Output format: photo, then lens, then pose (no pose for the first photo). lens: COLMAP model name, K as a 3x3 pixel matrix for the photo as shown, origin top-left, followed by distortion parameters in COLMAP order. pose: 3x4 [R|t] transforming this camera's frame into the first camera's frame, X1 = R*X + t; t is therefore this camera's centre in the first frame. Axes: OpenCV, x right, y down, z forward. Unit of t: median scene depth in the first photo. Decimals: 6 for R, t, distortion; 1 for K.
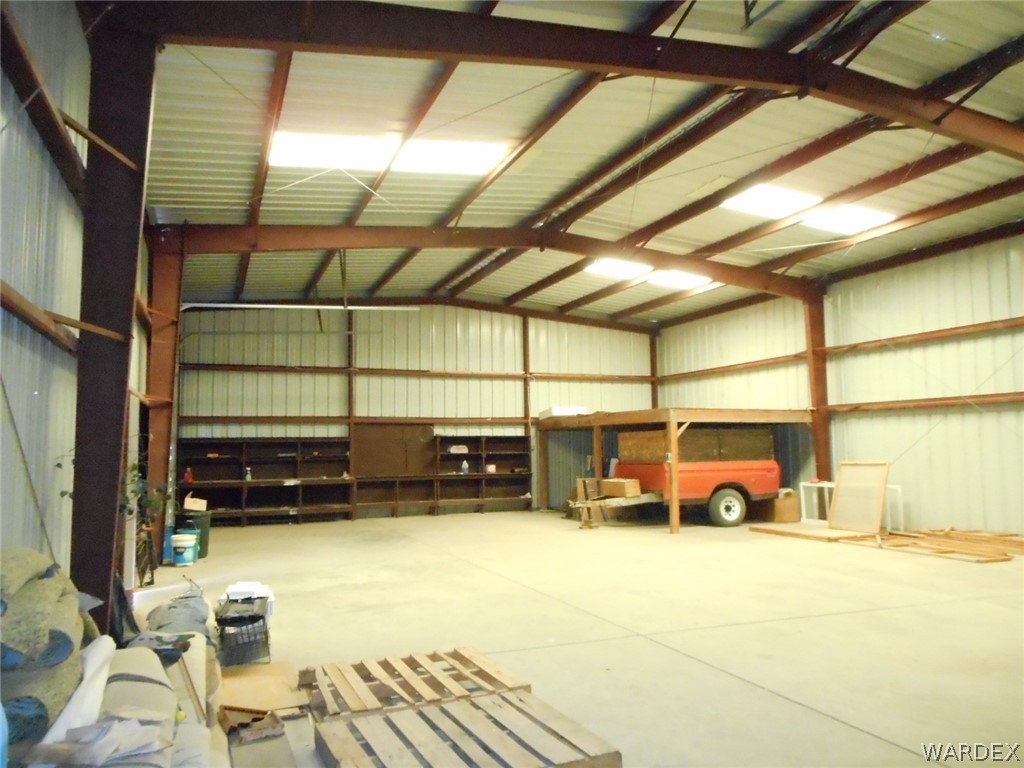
lens RADIAL K [[776.9, 0, 511.8], [0, 776.9, 383.0], [0, 0, 1]] dist [-0.002406, 0.016989]
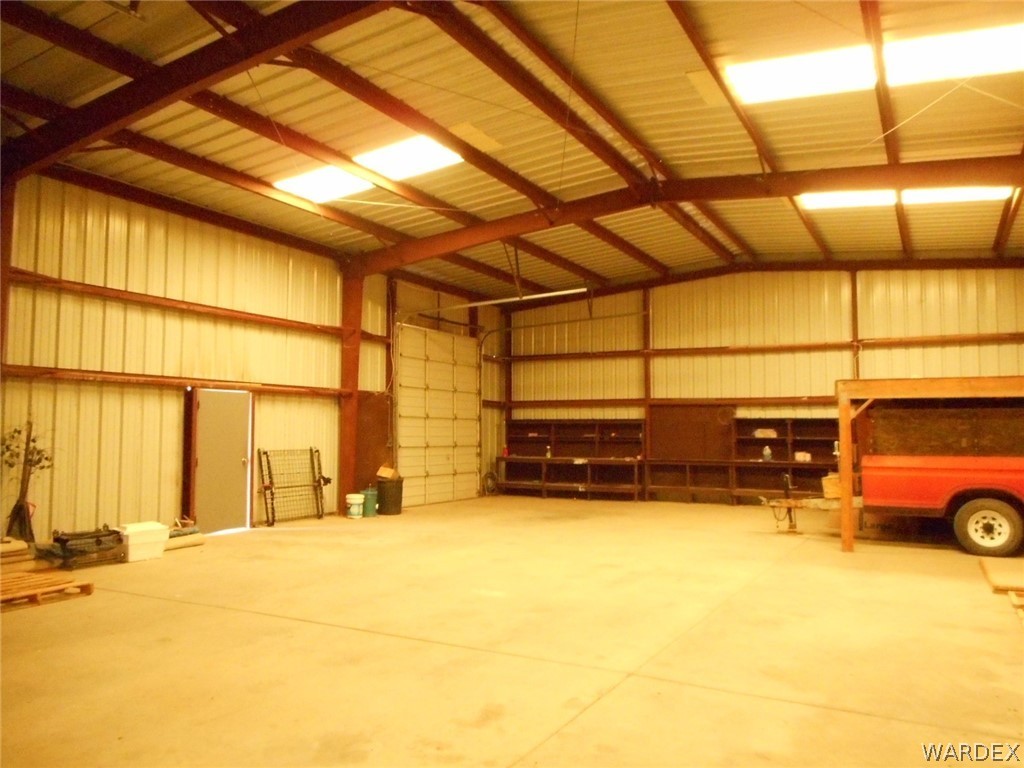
lens RADIAL K [[776.9, 0, 512.2], [0, 776.9, 383.8], [0, 0, 1]] dist [-0.002406, 0.016989]
pose [[0.627046, -0.033602, -0.778257, 0.465524], [0.051683, 0.998662, -0.001477, 0.016628], [0.777266, -0.039297, 0.627944, 0.239134]]
